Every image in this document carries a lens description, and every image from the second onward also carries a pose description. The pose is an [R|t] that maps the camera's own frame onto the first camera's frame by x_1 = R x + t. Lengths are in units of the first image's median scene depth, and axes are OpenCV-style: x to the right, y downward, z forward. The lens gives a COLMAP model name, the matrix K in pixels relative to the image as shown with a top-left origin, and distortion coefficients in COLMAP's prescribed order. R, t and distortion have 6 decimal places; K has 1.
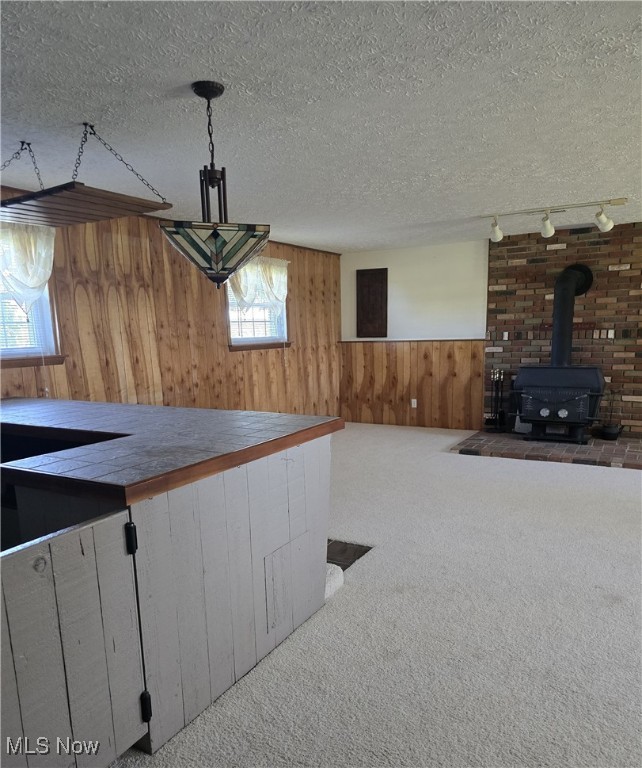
lens RADIAL K [[578.2, 0, 323.9], [0, 578.2, 437.5], [0, 0, 1]] dist [0.075741, -0.064621]
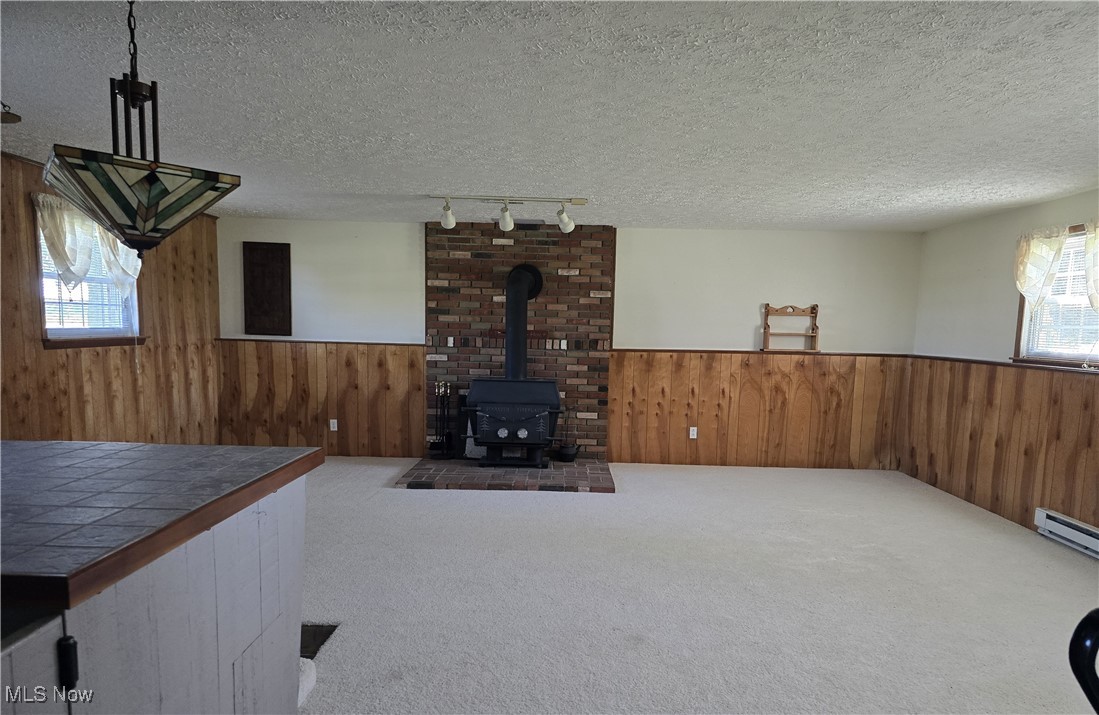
lens RADIAL K [[741.8, 0, 551.3], [0, 741.8, 423.4], [0, 0, 1]] dist [0.137175, -0.142584]
pose [[0.877900, -0.019374, 0.478453, -0.075795], [0.046969, 0.997847, -0.045775, -0.003905], [-0.476536, 0.062658, 0.876919, 0.016472]]
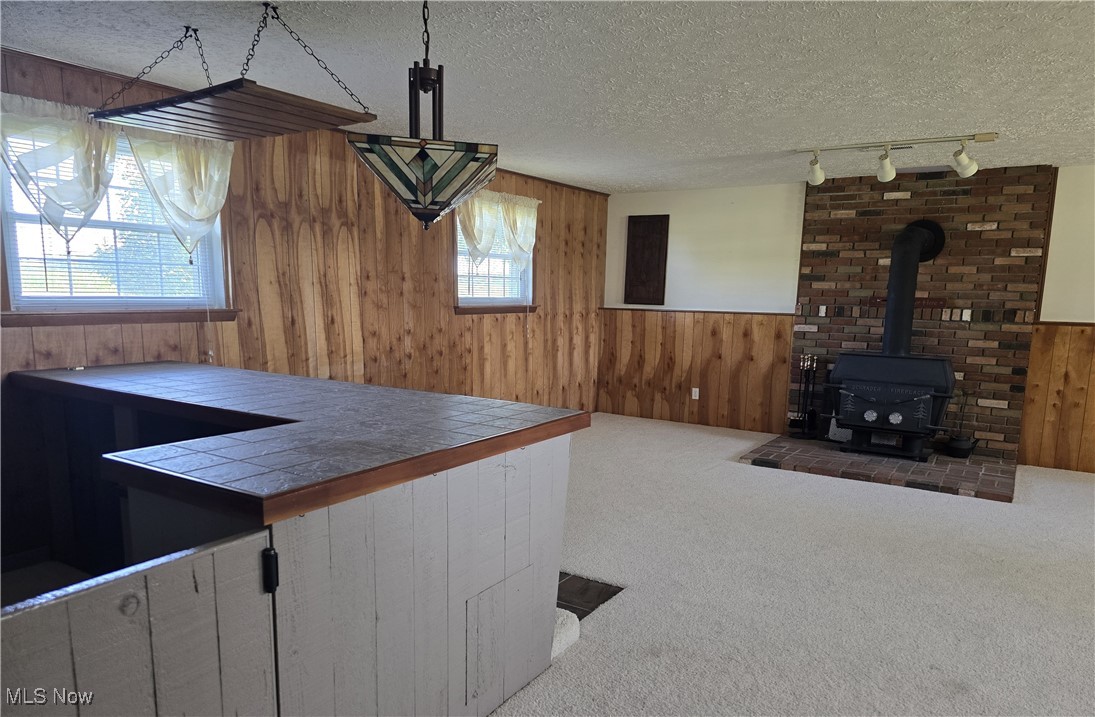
lens RADIAL K [[738.8, 0, 547.3], [0, 738.8, 416.9], [0, 0, 1]] dist [0.071011, -0.057672]
pose [[0.997478, 0.053843, -0.046251, 0.011043], [-0.054530, 0.998418, -0.013727, -0.005767], [0.045439, 0.016215, 0.998836, 0.029090]]
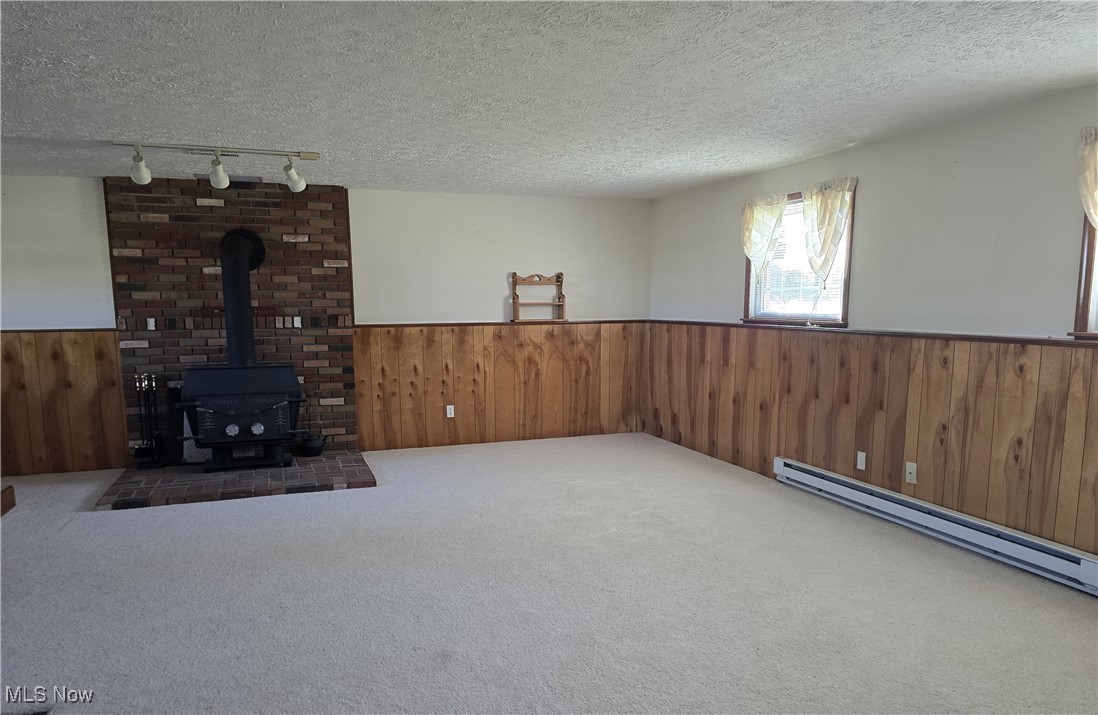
lens RADIAL K [[769.2, 0, 527.0], [0, 769.2, 418.3], [0, 0, 1]] dist [0.112868, -0.141522]
pose [[0.674204, -0.097161, 0.732126, -0.076125], [0.133014, 0.991073, 0.009035, -0.017464], [-0.726468, 0.091292, 0.681109, 0.082650]]
